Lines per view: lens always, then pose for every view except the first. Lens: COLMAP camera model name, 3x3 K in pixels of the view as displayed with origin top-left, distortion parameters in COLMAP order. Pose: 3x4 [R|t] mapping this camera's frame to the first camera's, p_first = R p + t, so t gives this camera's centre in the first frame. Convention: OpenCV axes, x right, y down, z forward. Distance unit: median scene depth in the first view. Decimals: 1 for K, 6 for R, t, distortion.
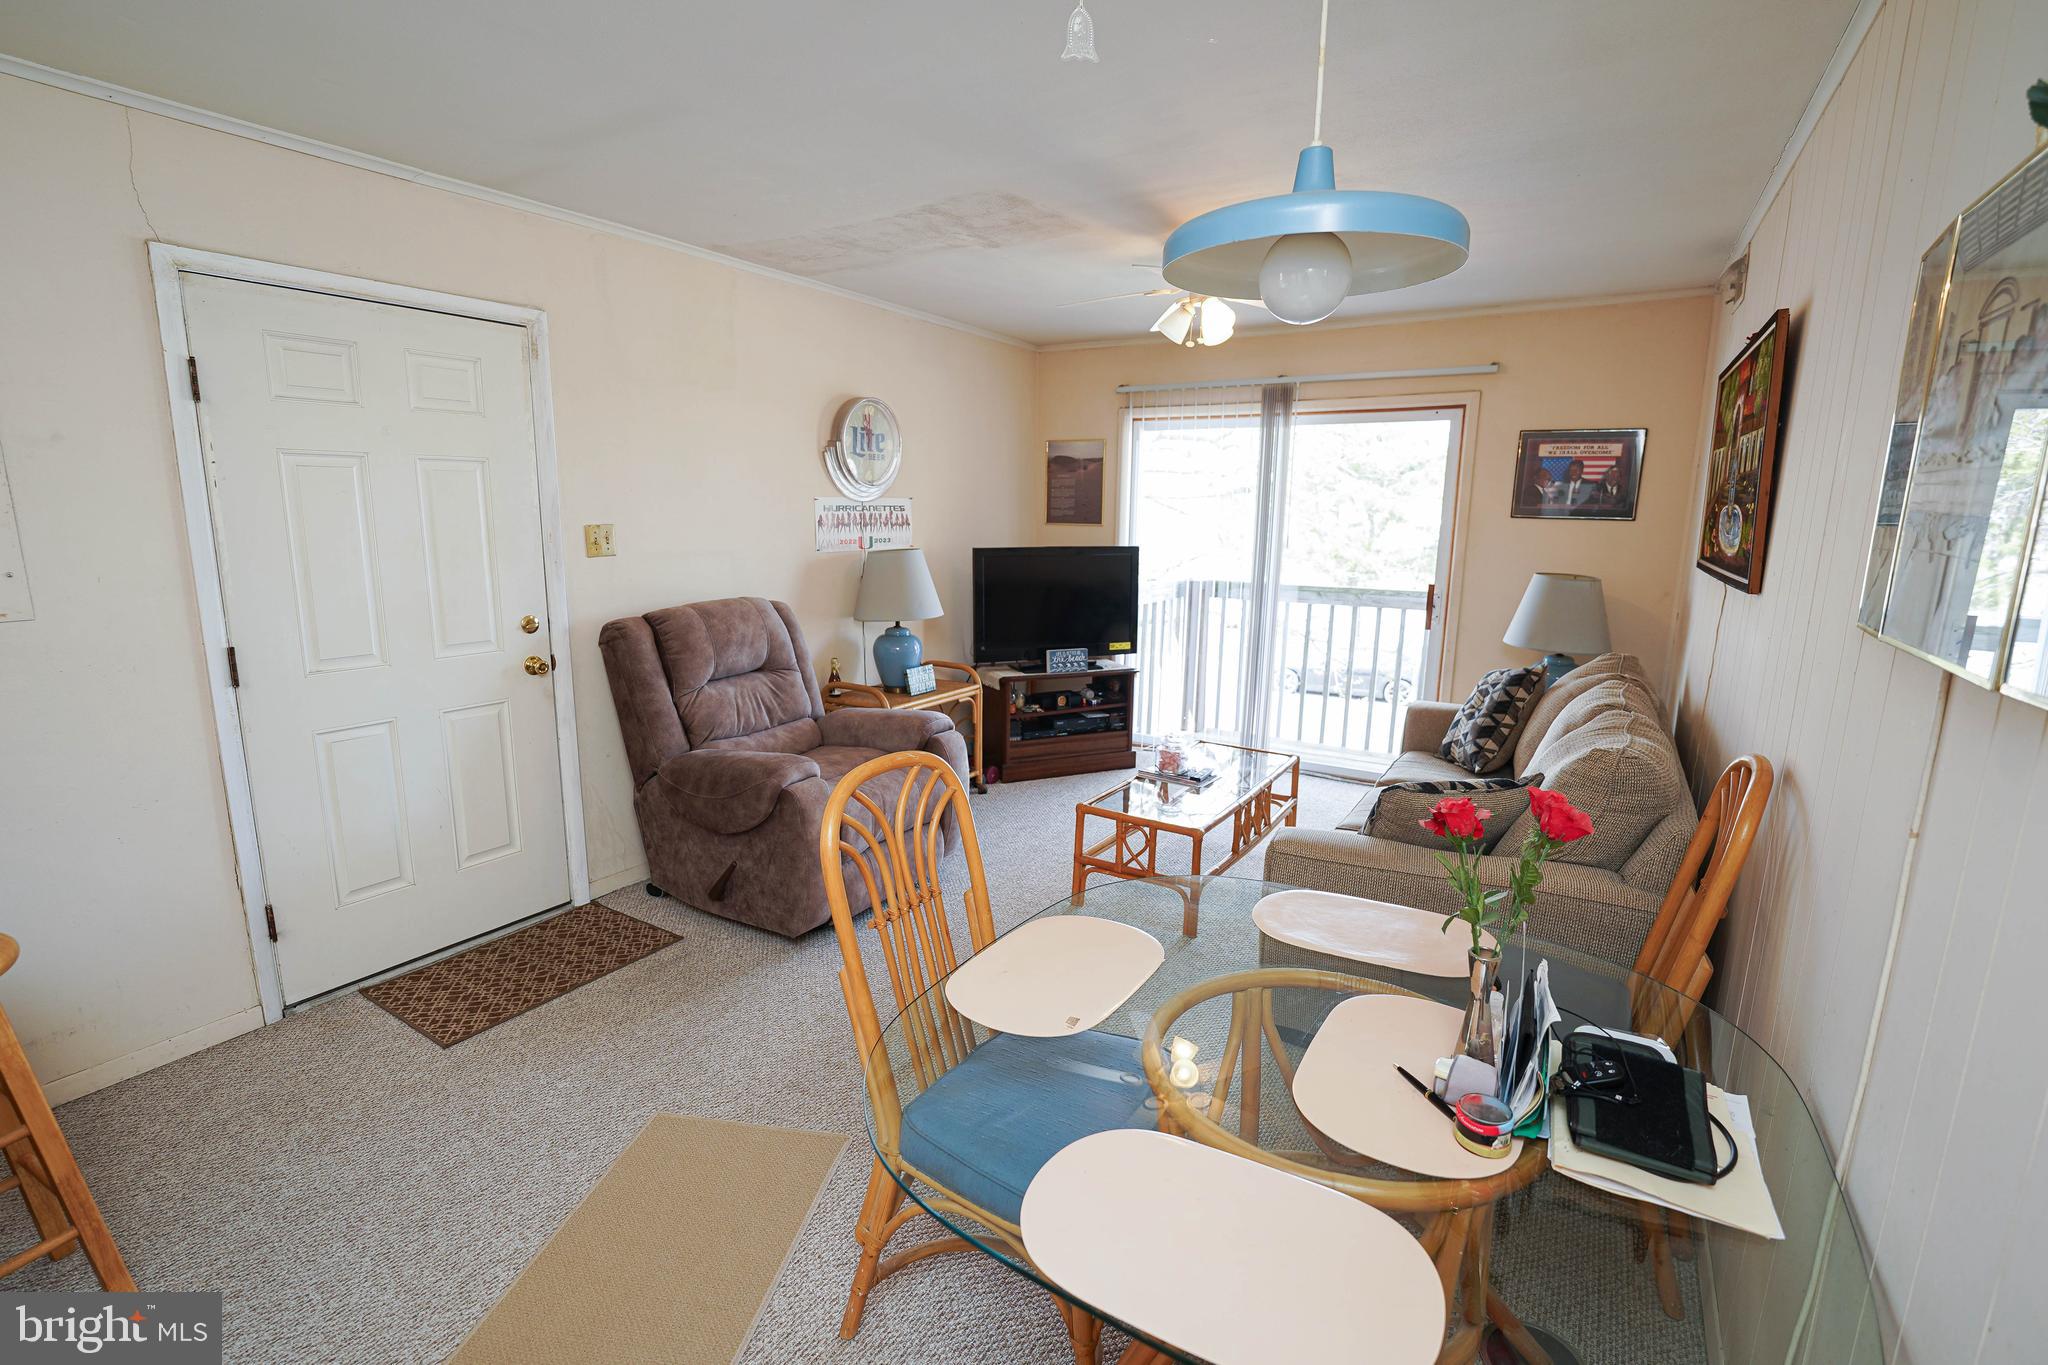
lens RADIAL K [[926.0, 0, 1007.2], [0, 926.0, 686.5], [0, 0, 1]] dist [-0.019044, 0.000054]
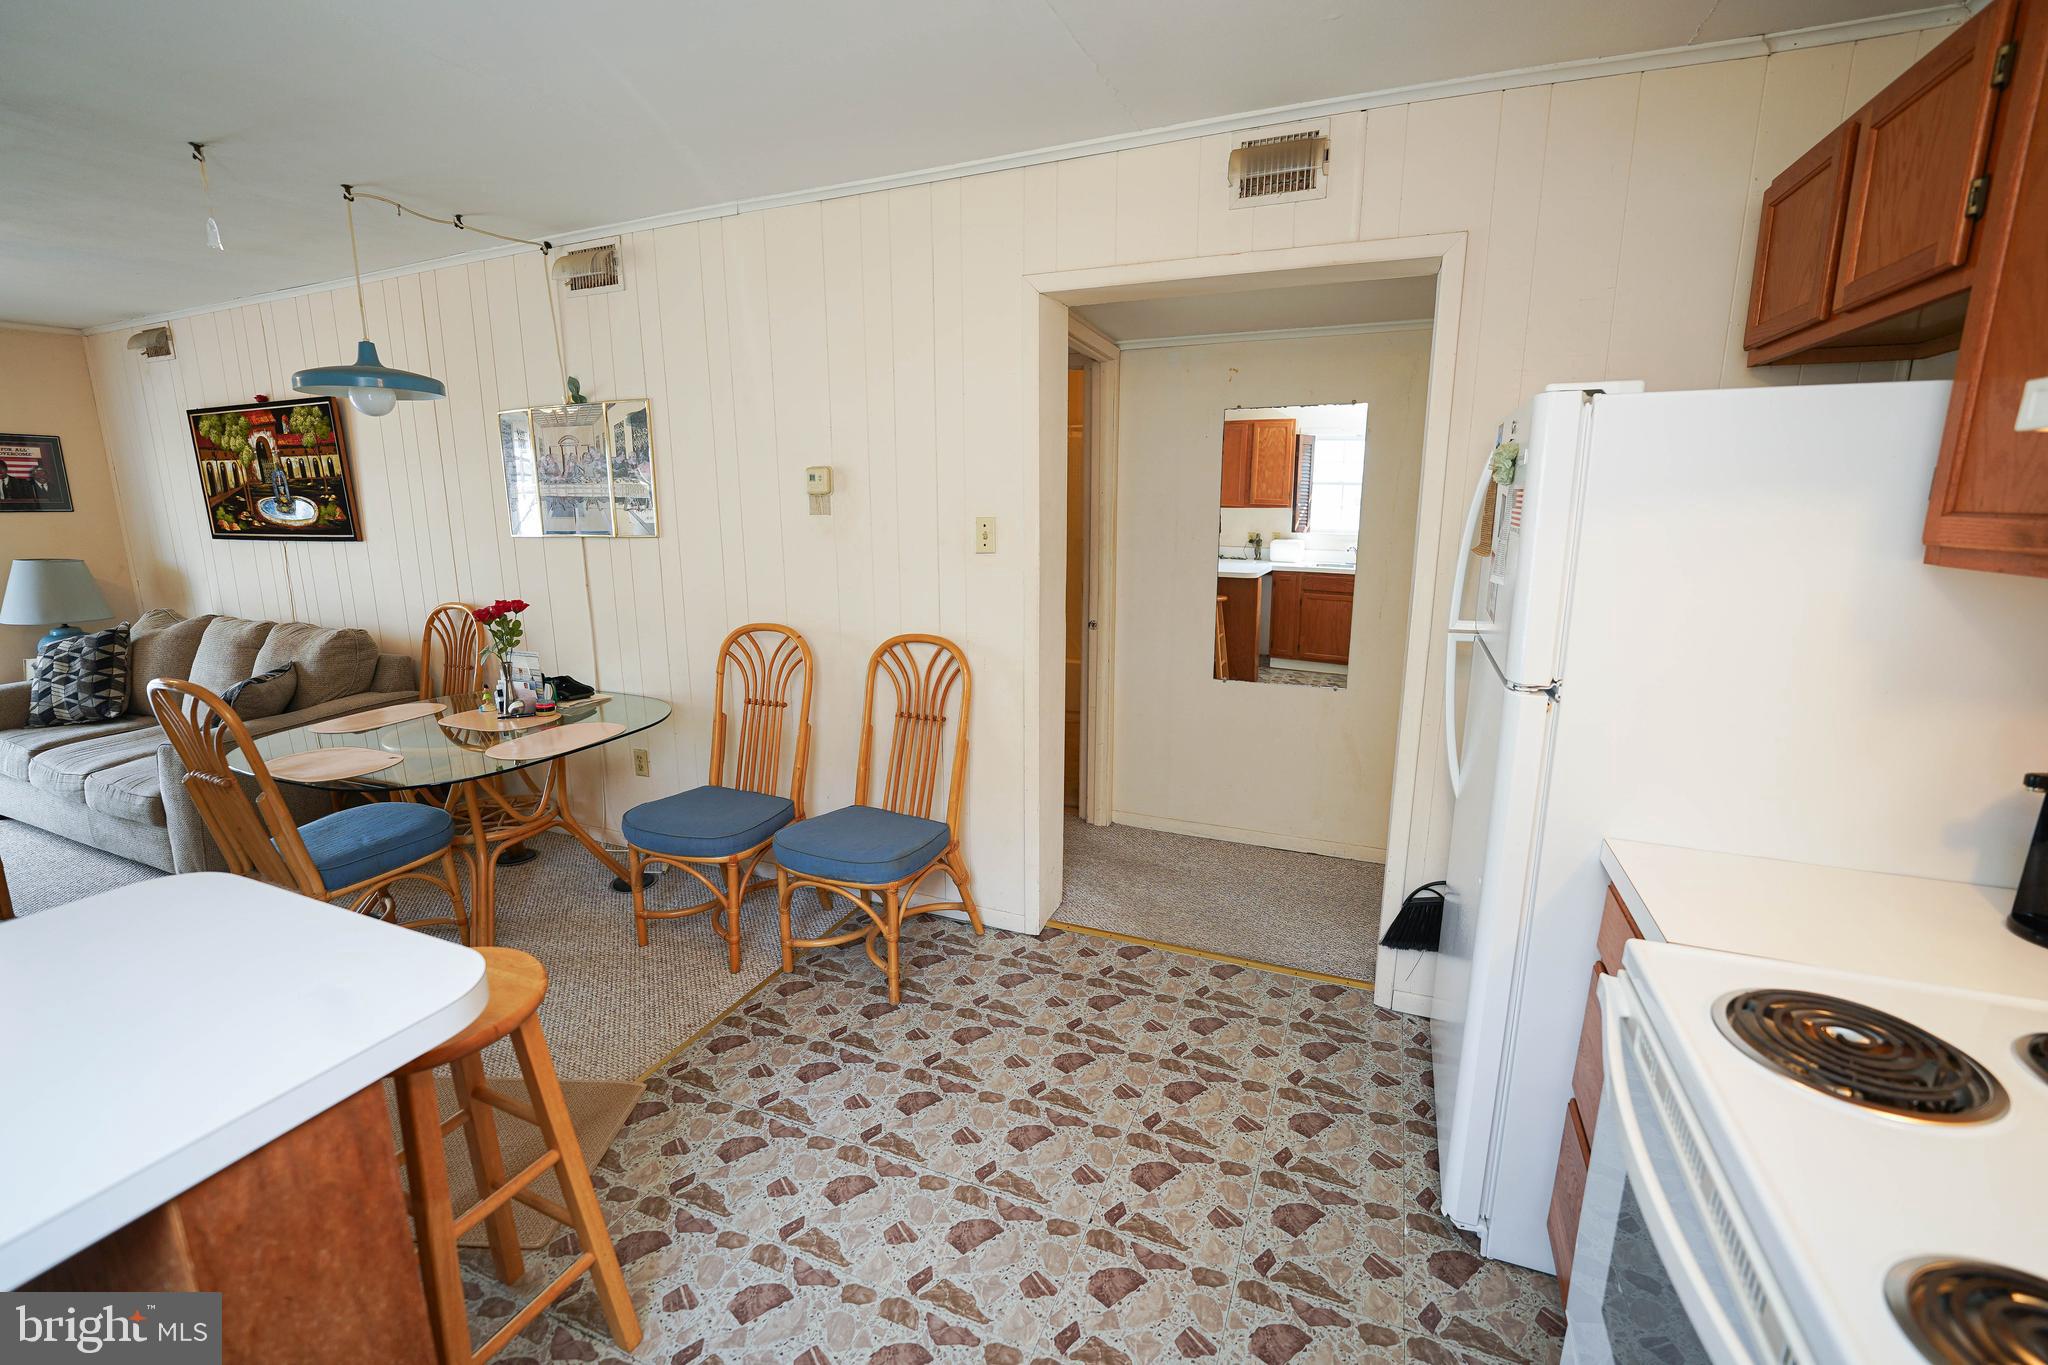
lens RADIAL K [[864.3, 0, 1011.0], [0, 864.3, 684.4], [0, 0, 1]] dist [-0.024510, 0.000837]
pose [[-0.157599, -0.214134, 0.964007, -0.738419], [0.191499, 0.951048, 0.242562, 0.008364], [-0.968757, 0.222834, -0.108878, -0.048928]]
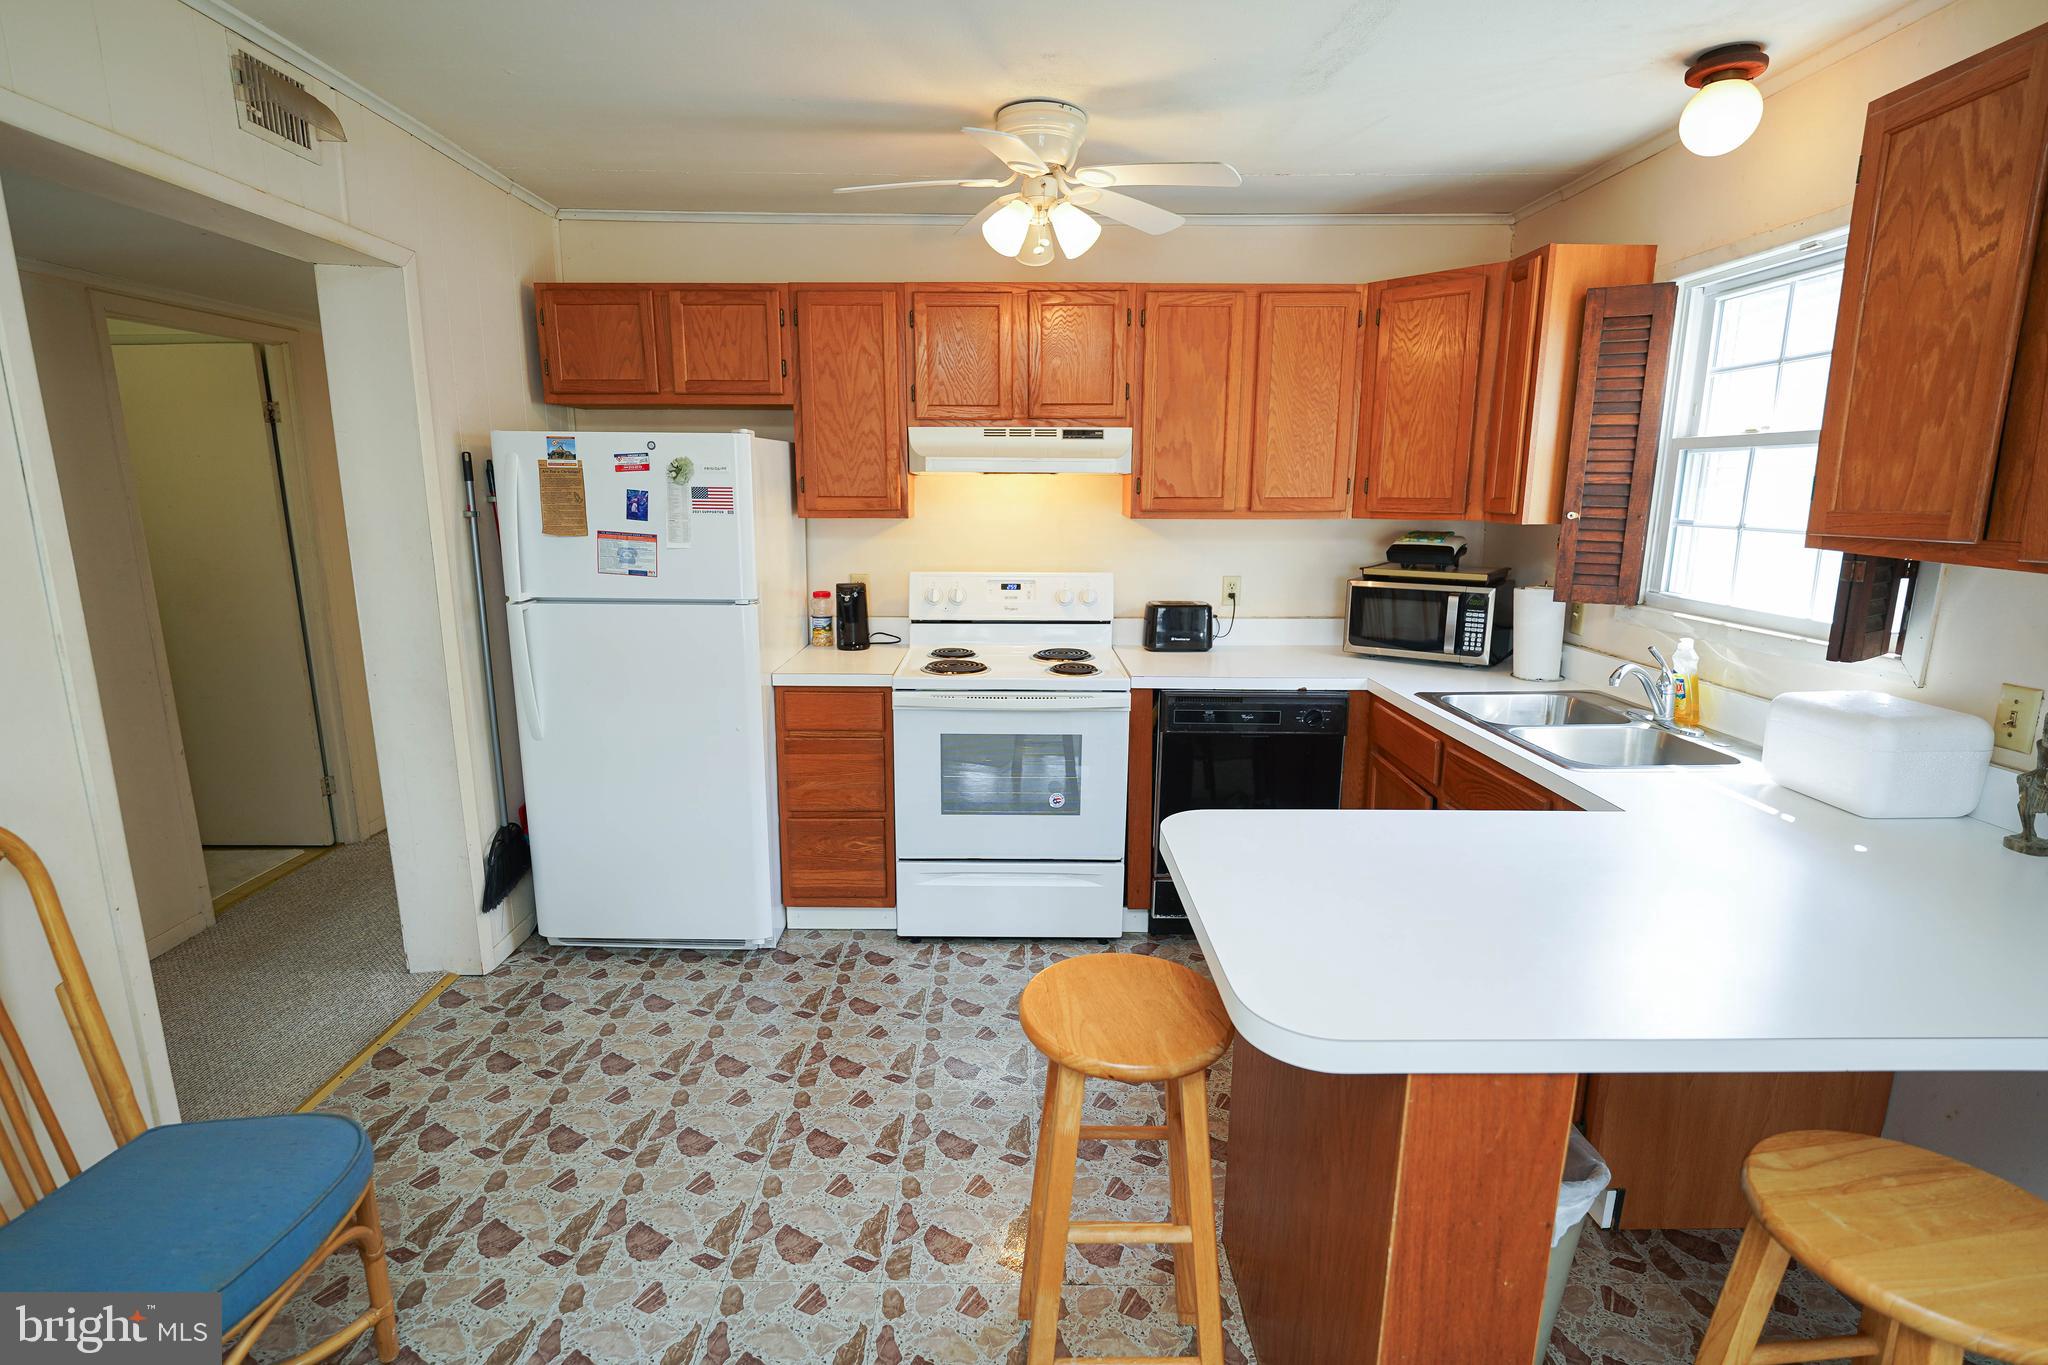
lens RADIAL K [[963.4, 0, 1007.6], [0, 963.4, 684.6], [0, 0, 1]] dist [-0.013141, -0.000122]
pose [[-0.844764, 0.097543, -0.526174, -0.141878], [-0.114136, 0.927782, 0.355236, -0.086593], [0.522826, 0.360146, -0.772624, 0.416401]]
